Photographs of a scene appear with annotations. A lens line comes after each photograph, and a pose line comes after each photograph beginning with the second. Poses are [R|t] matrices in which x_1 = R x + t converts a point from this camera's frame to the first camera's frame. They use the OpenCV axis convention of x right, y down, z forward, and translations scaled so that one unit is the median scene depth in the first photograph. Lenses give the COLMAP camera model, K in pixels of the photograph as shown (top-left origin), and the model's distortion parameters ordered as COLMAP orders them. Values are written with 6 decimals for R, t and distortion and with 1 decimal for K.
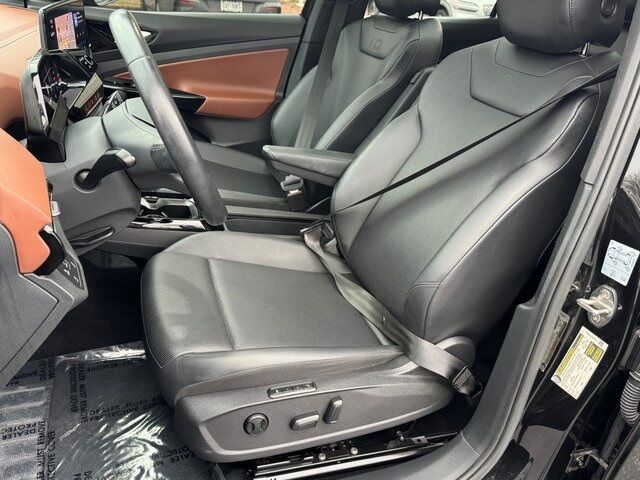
lens RADIAL K [[535.2, 0, 320.1], [0, 535.2, 238.2], [0, 0, 1]] dist [-0.019987, -0.011434]
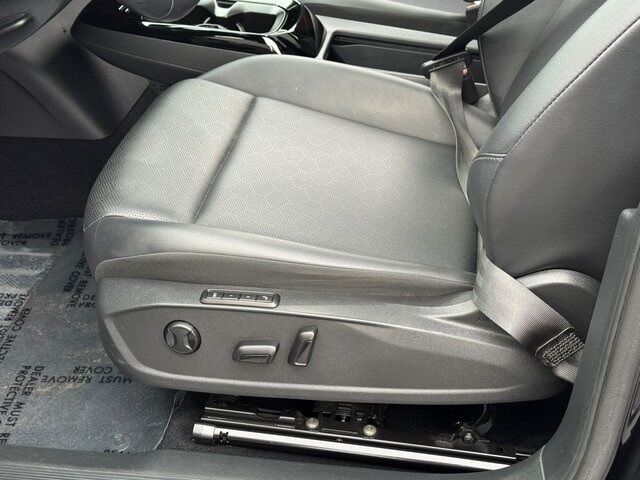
lens RADIAL K [[911.5, 0, 319.8], [0, 911.5, 241.1], [0, 0, 1]] dist [0.028089, 0.000000]
pose [[0.870334, 0.159037, -0.466075, 0.466182], [-0.094794, 0.982822, 0.158349, 0.035554], [0.483252, -0.093636, 0.870460, 0.107020]]
